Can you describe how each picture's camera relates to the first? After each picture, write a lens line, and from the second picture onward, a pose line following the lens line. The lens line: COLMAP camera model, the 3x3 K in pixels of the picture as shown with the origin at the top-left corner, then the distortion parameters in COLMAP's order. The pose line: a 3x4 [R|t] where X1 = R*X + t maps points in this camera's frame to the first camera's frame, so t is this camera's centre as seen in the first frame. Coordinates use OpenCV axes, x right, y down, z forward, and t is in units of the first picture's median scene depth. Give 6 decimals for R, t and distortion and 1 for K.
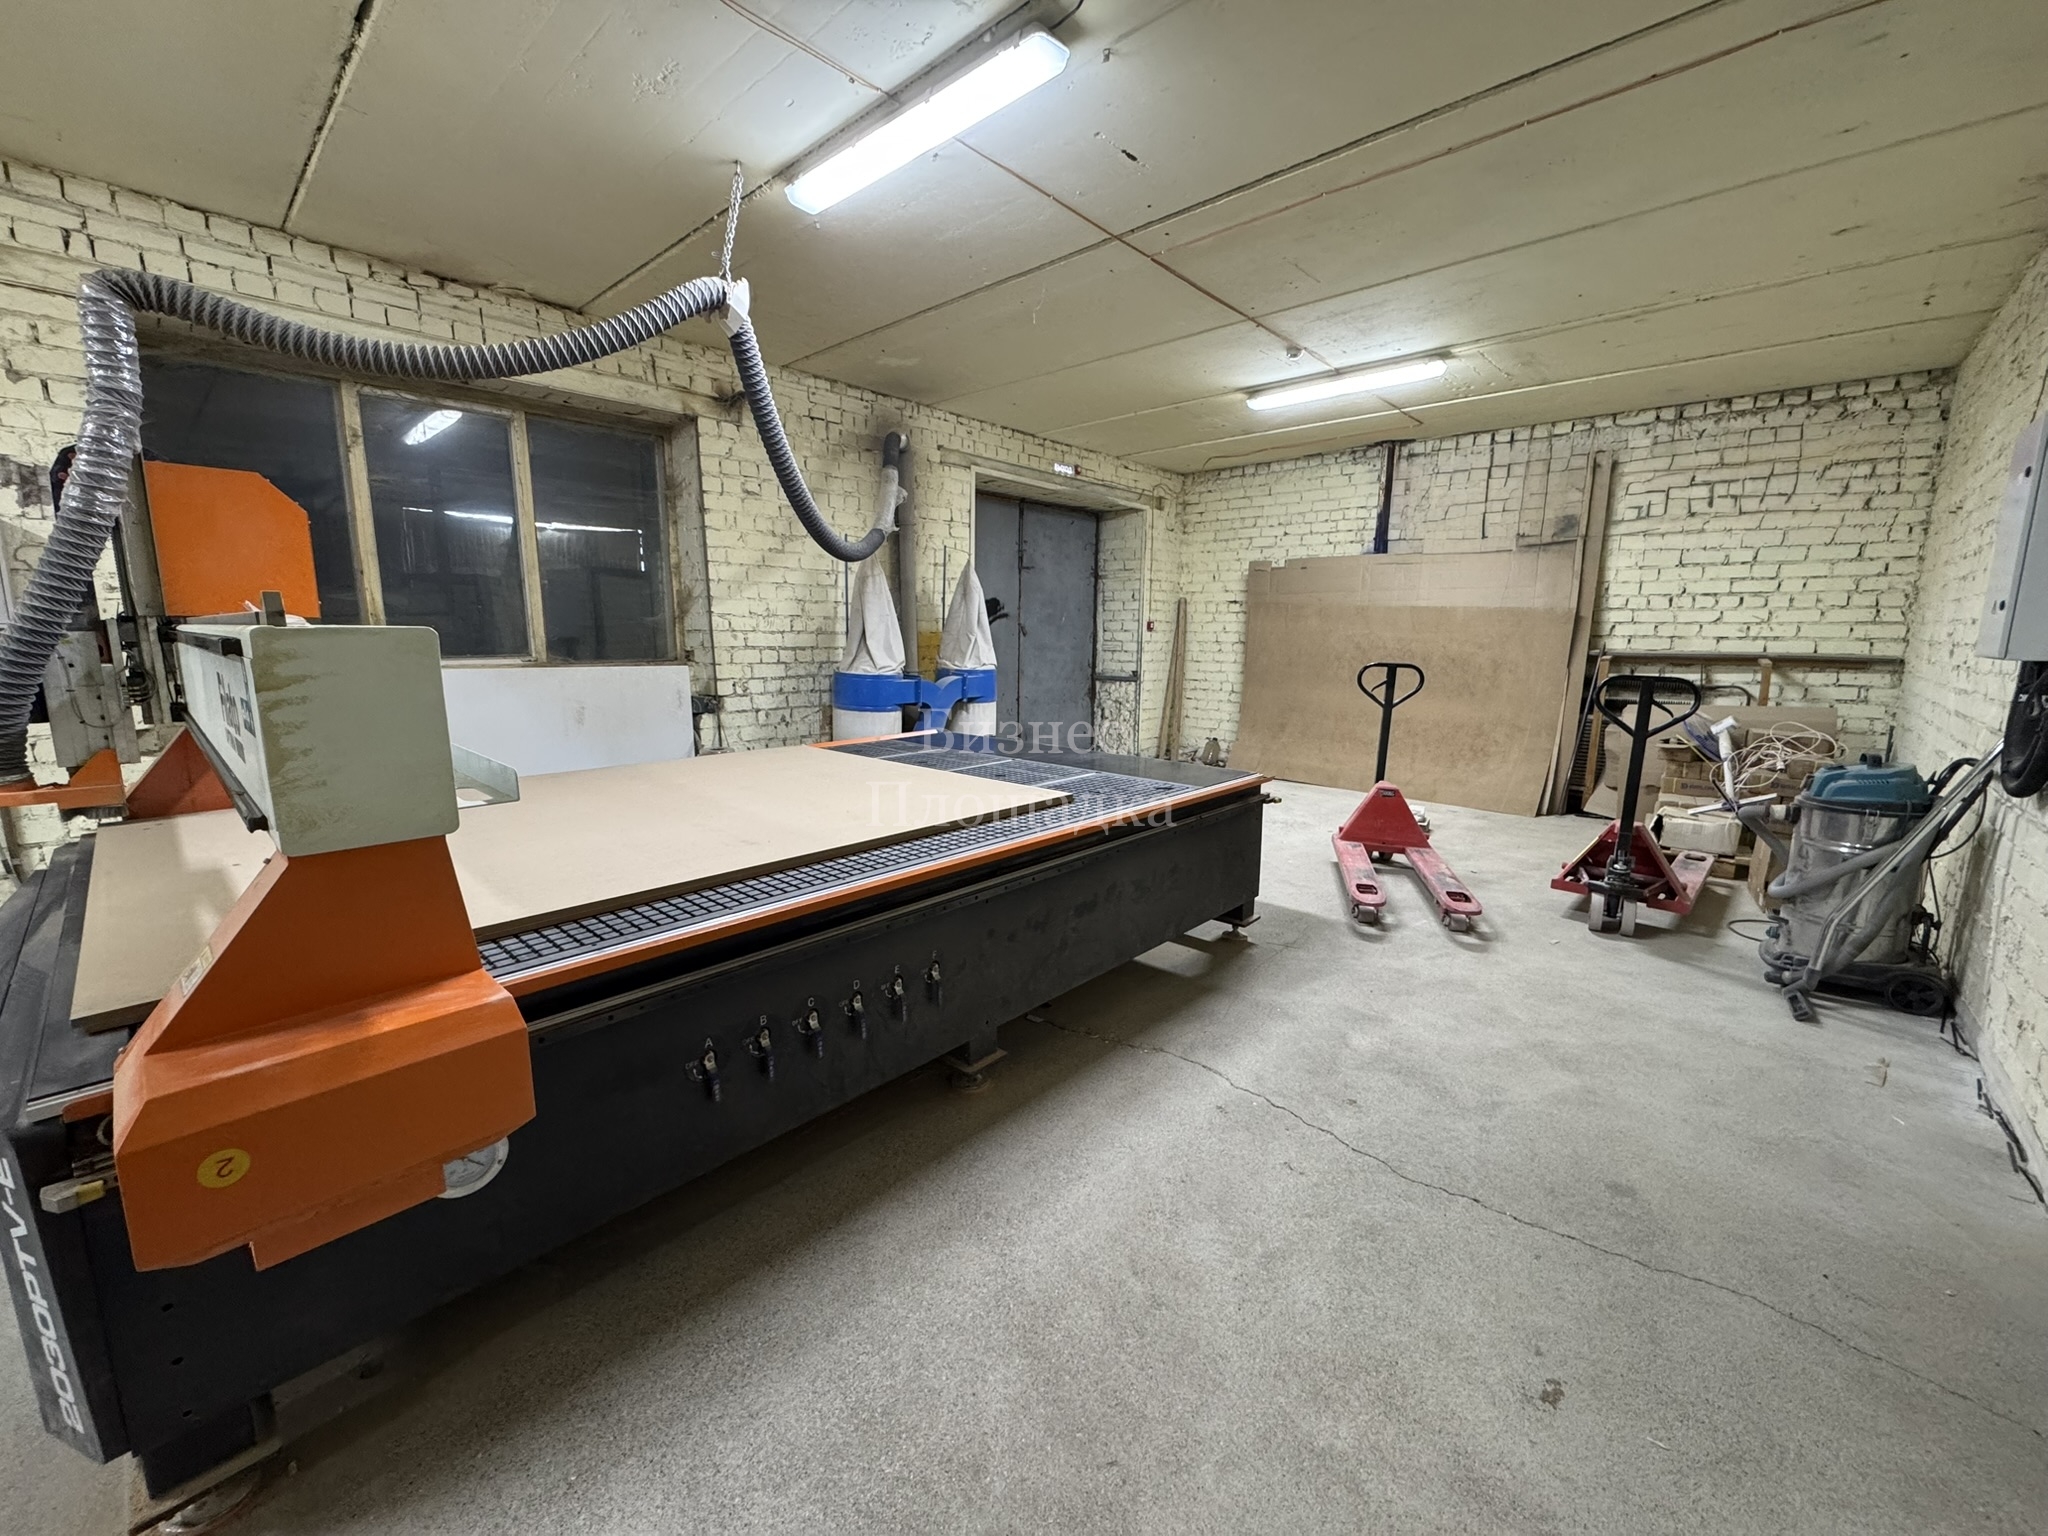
lens RADIAL K [[812.4, 0, 1025.8], [0, 812.4, 766.2], [0, 0, 1]] dist [-0.001193, -0.000021]
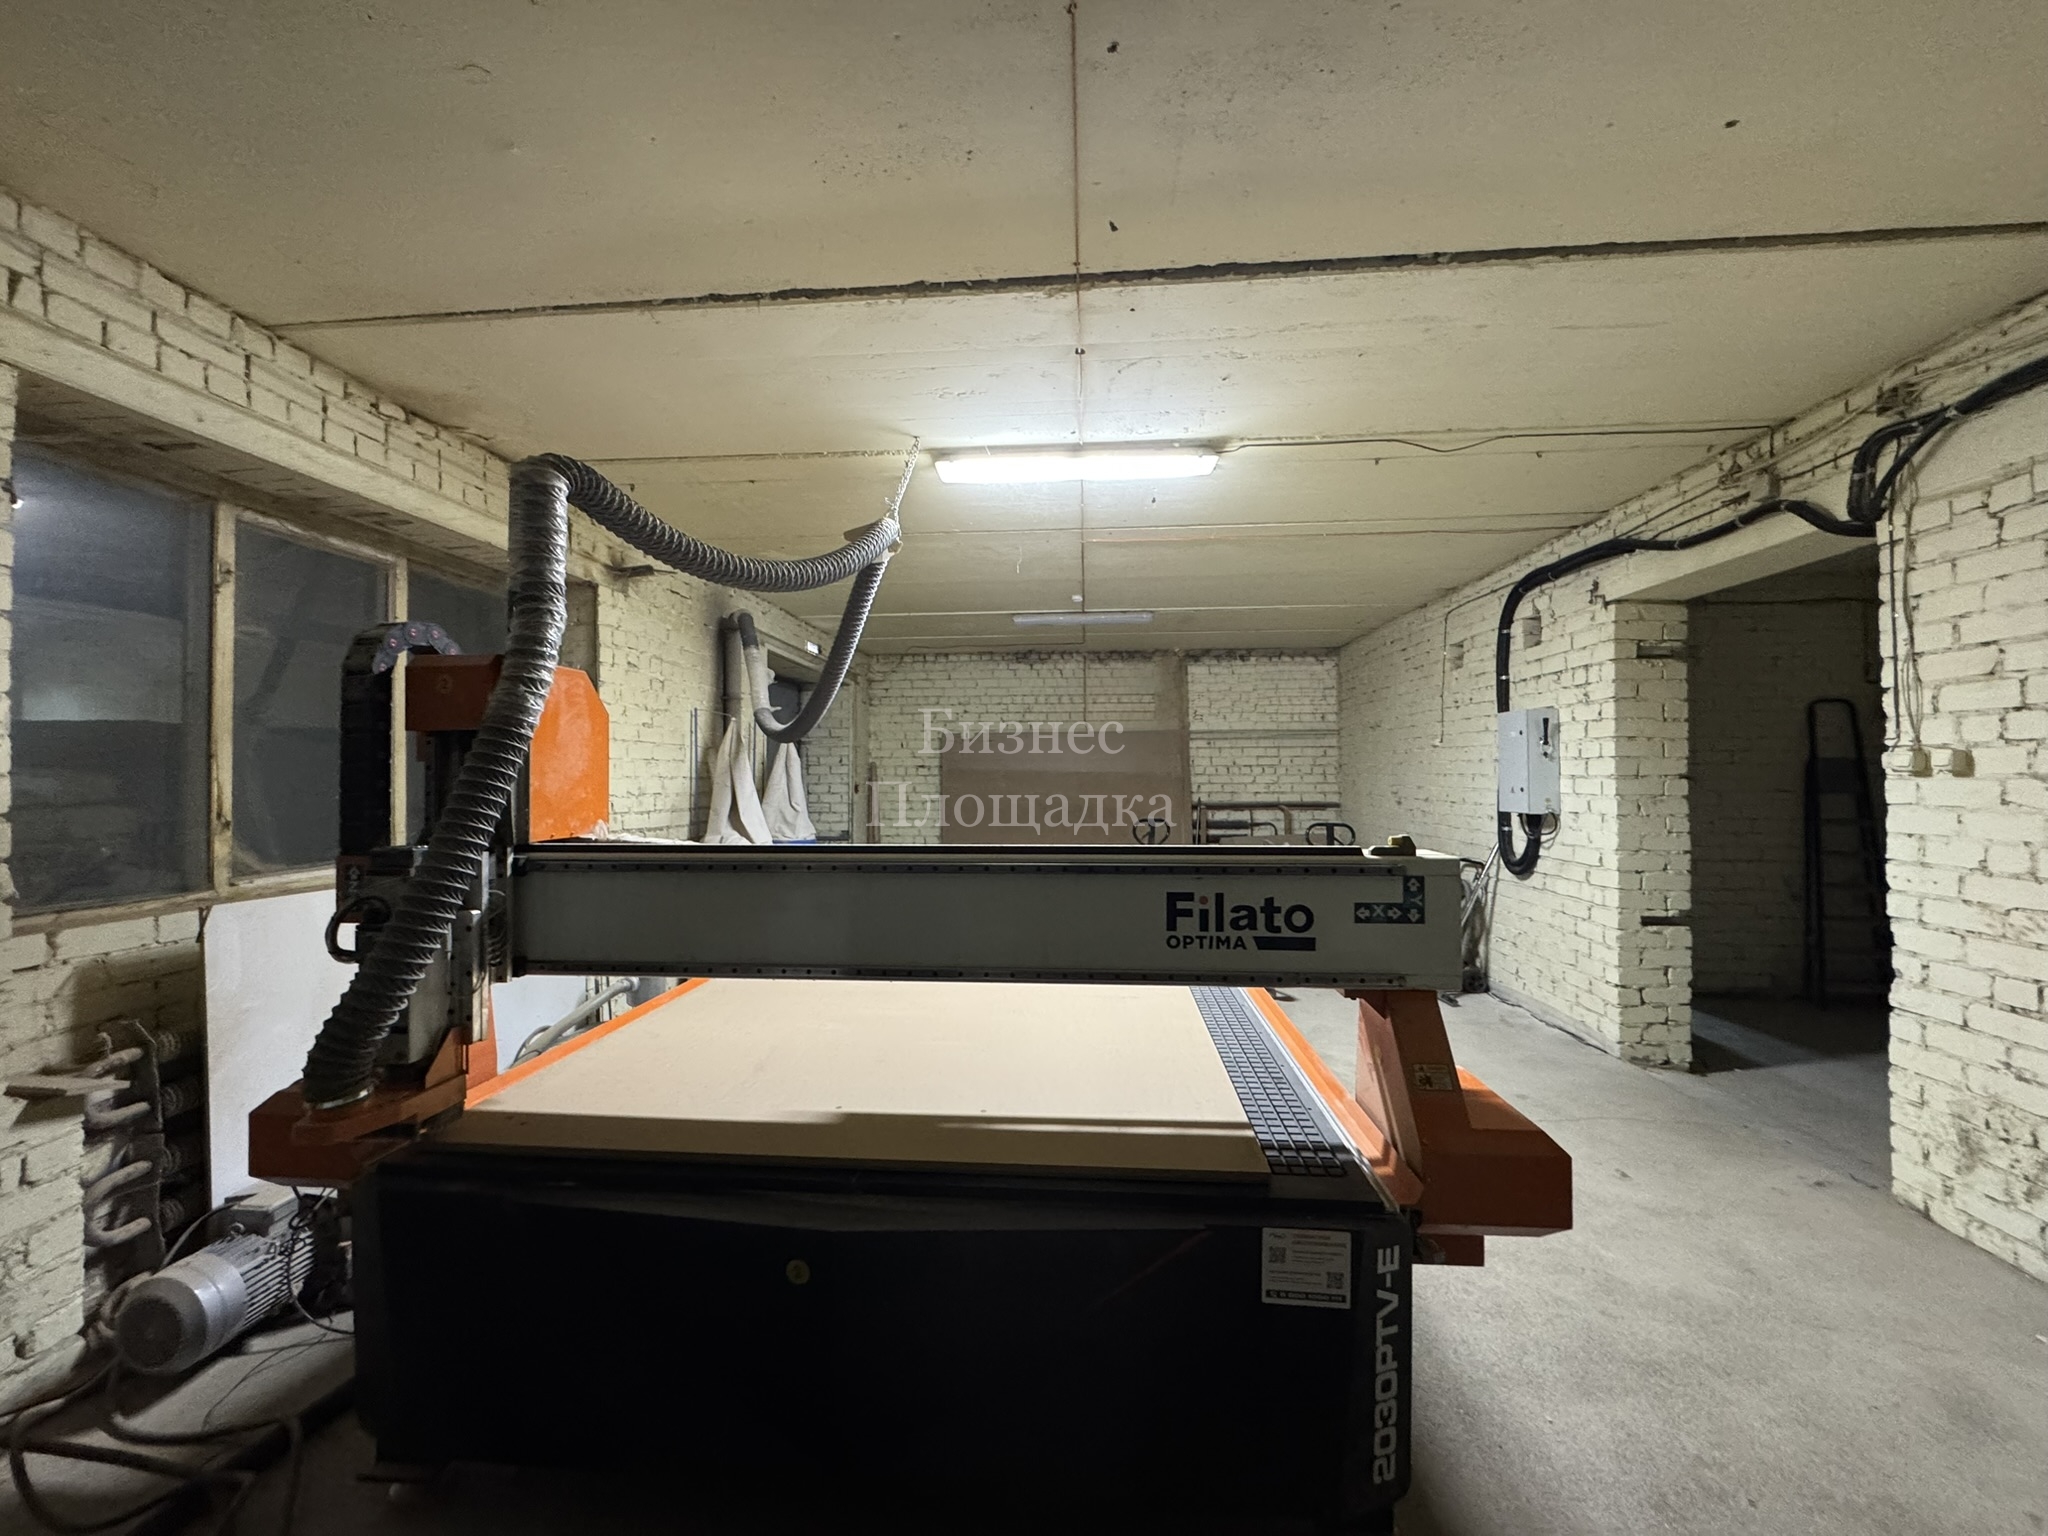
lens RADIAL K [[812.4, 0, 1025.8], [0, 812.4, 766.2], [0, 0, 1]] dist [-0.001193, -0.000021]
pose [[0.789383, -0.002814, 0.613895, -0.576025], [0.111001, 0.984162, -0.138219, -0.047593], [-0.603783, 0.177251, 0.777193, 0.031926]]
